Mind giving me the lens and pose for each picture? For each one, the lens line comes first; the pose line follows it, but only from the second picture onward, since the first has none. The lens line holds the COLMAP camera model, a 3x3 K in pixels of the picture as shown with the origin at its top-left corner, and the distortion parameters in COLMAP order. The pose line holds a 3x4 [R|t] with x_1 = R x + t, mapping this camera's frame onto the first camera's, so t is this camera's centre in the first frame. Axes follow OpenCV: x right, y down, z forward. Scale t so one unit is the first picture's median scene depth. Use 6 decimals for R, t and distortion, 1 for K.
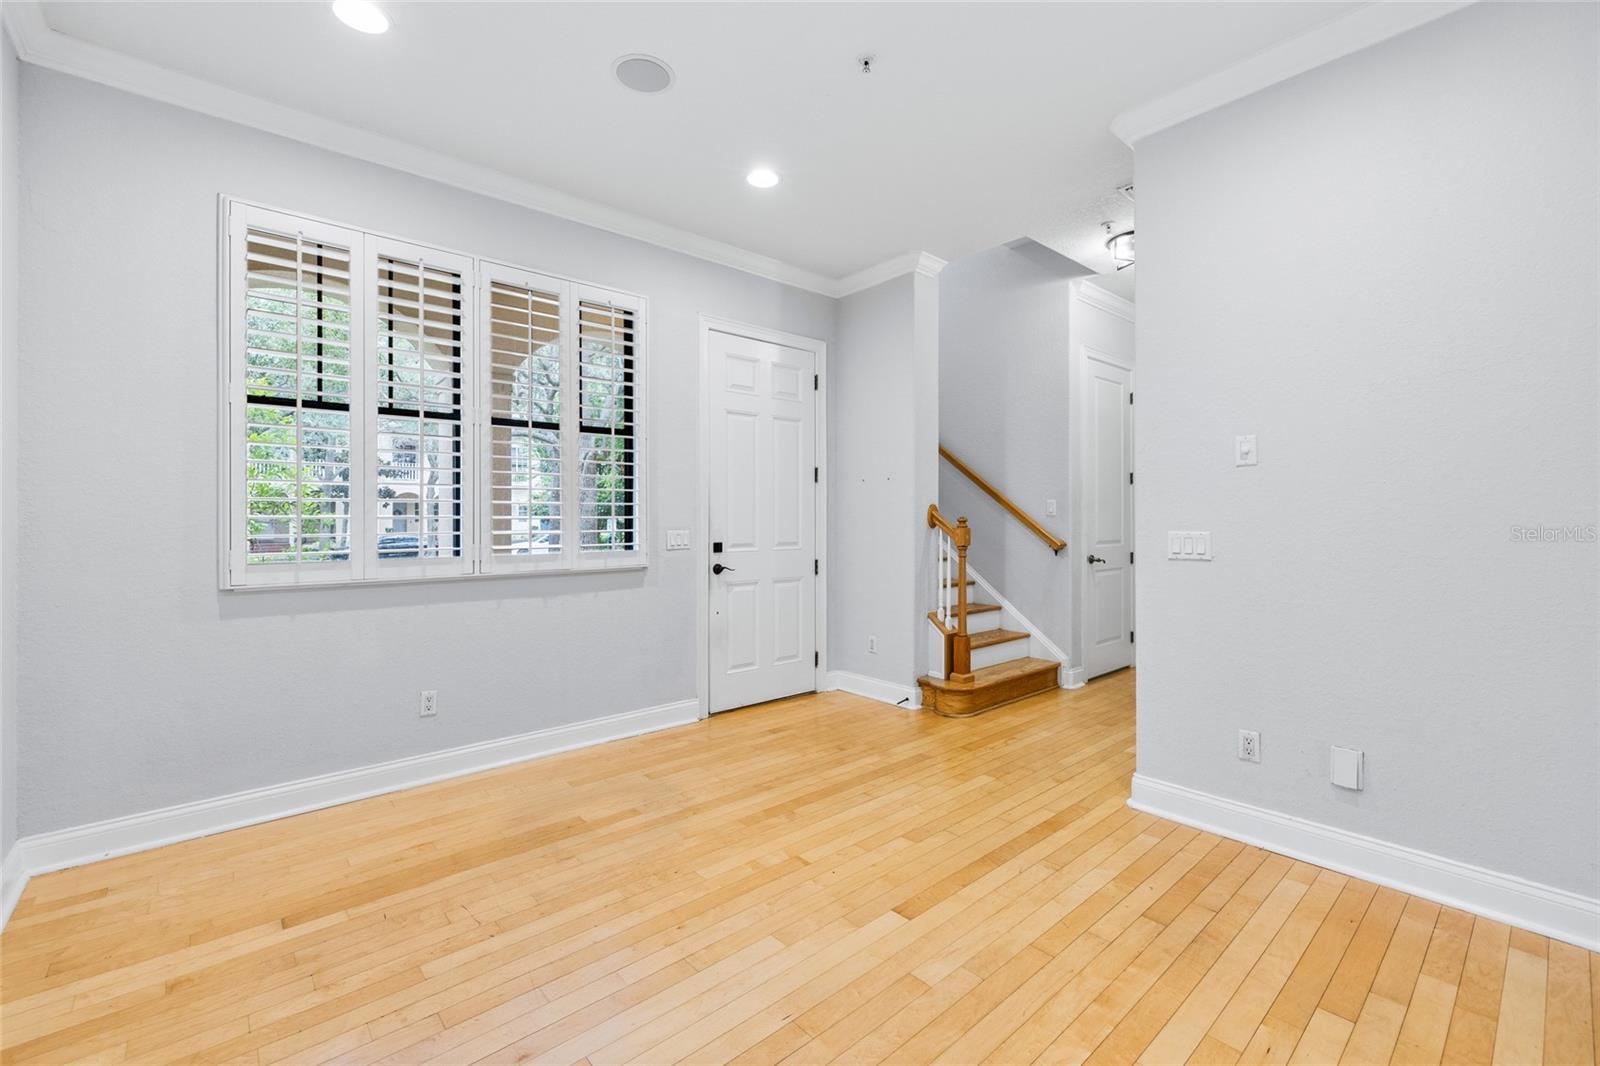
lens RADIAL K [[677.6, 0, 790.2], [0, 677.6, 514.7], [0, 0, 1]] dist [-0.001859, -0.000457]
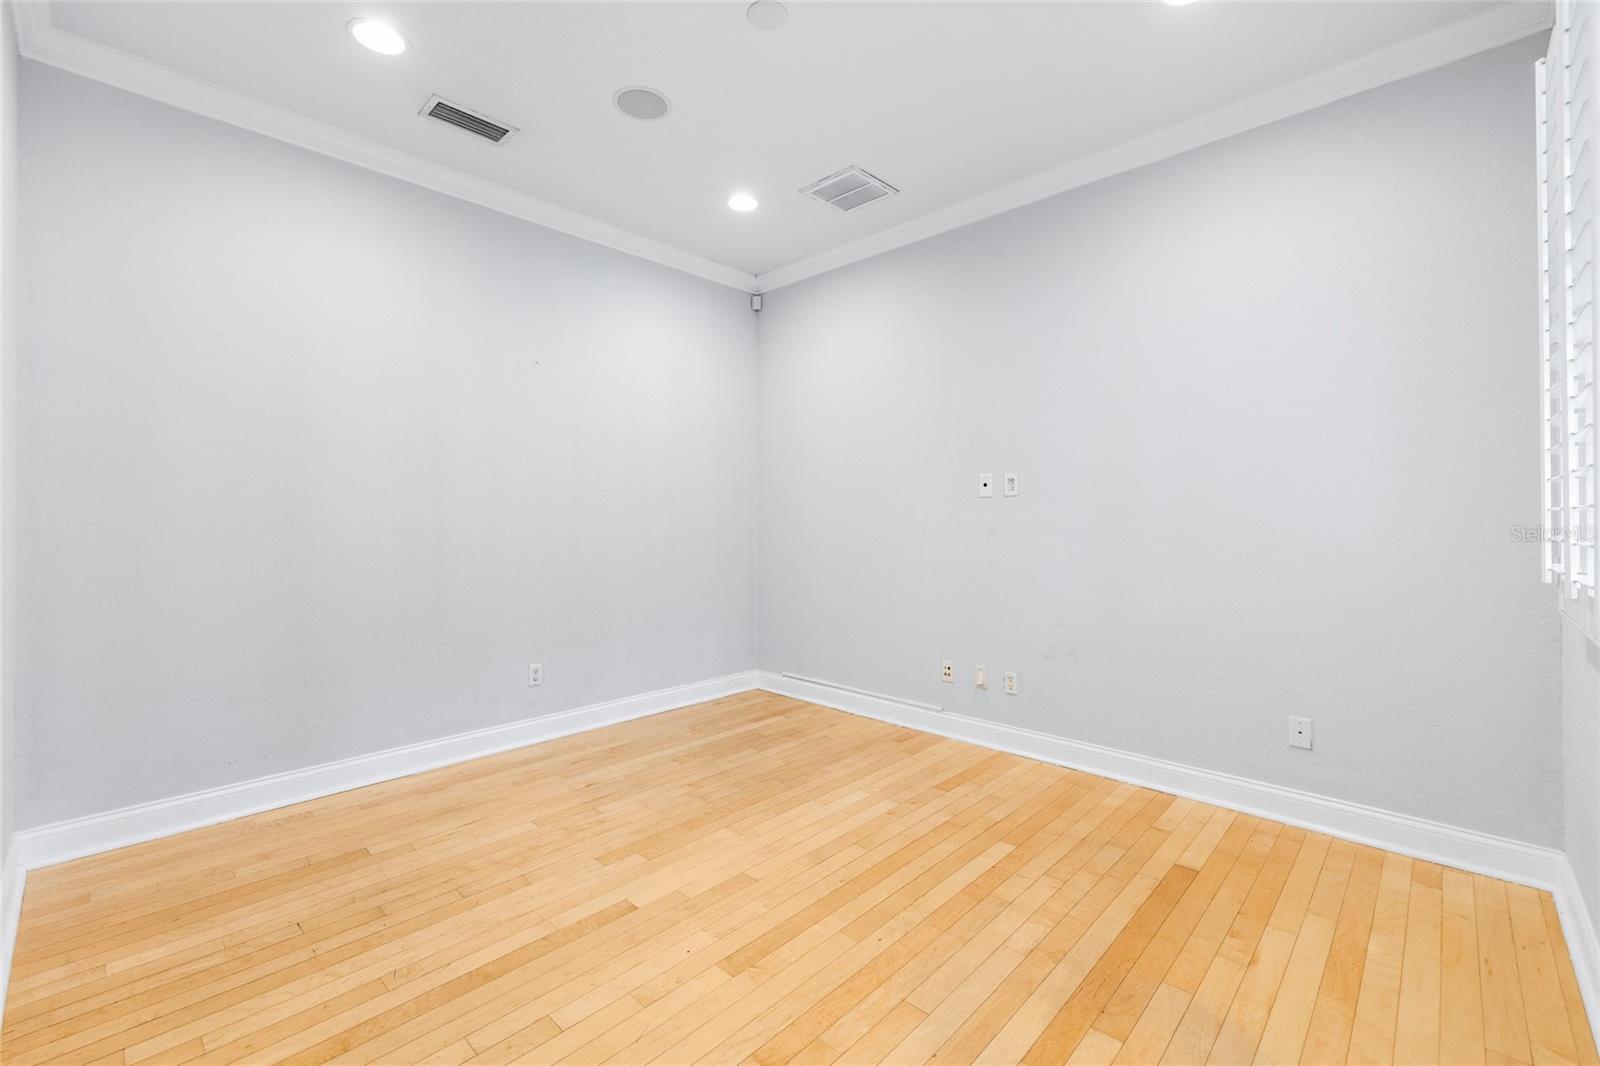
lens RADIAL K [[677.6, 0, 796.0], [0, 677.6, 527.0], [0, 0, 1]] dist [-0.001859, -0.000457]
pose [[-0.995755, 0.002439, -0.092014, 0.009713], [0.001491, 0.999945, 0.010377, 0.011647], [0.092034, 0.010196, -0.995704, 1.582409]]
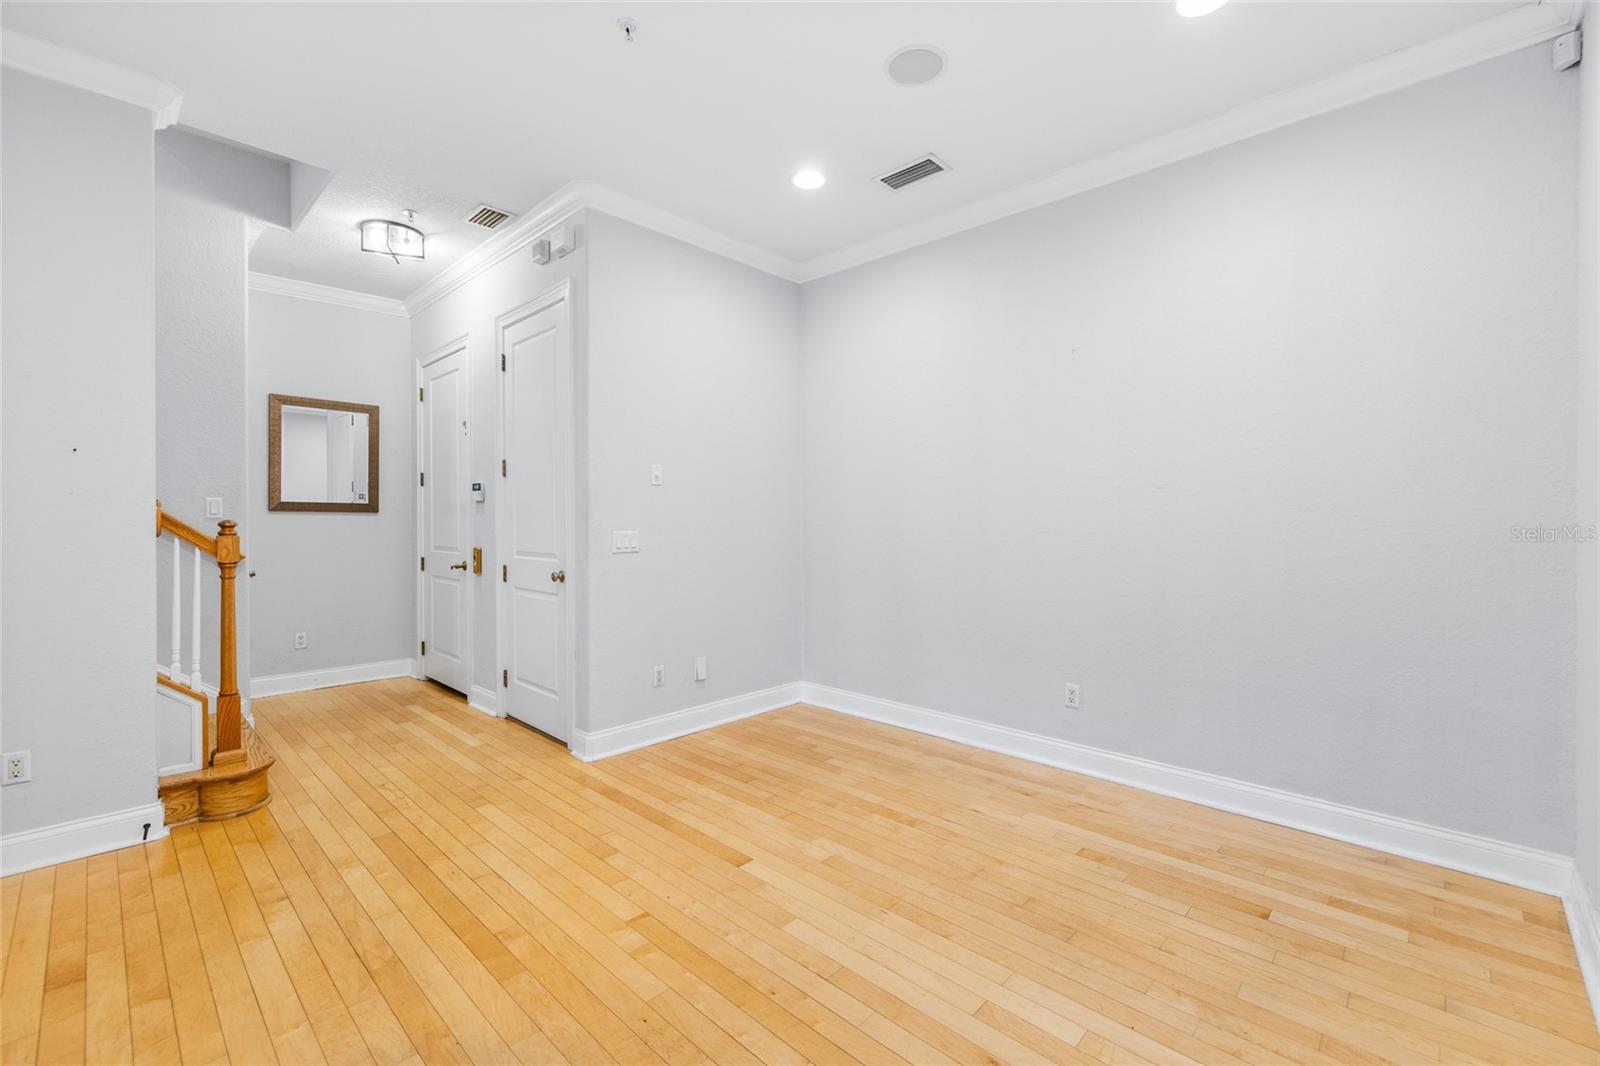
lens RADIAL K [[677.6, 0, 806.0], [0, 677.6, 523.1], [0, 0, 1]] dist [-0.001859, -0.000457]
pose [[-0.094267, -0.008203, 0.995513, -0.781538], [-0.001937, 0.999966, 0.008056, -0.003260], [-0.995545, -0.001169, -0.094280, 0.785223]]
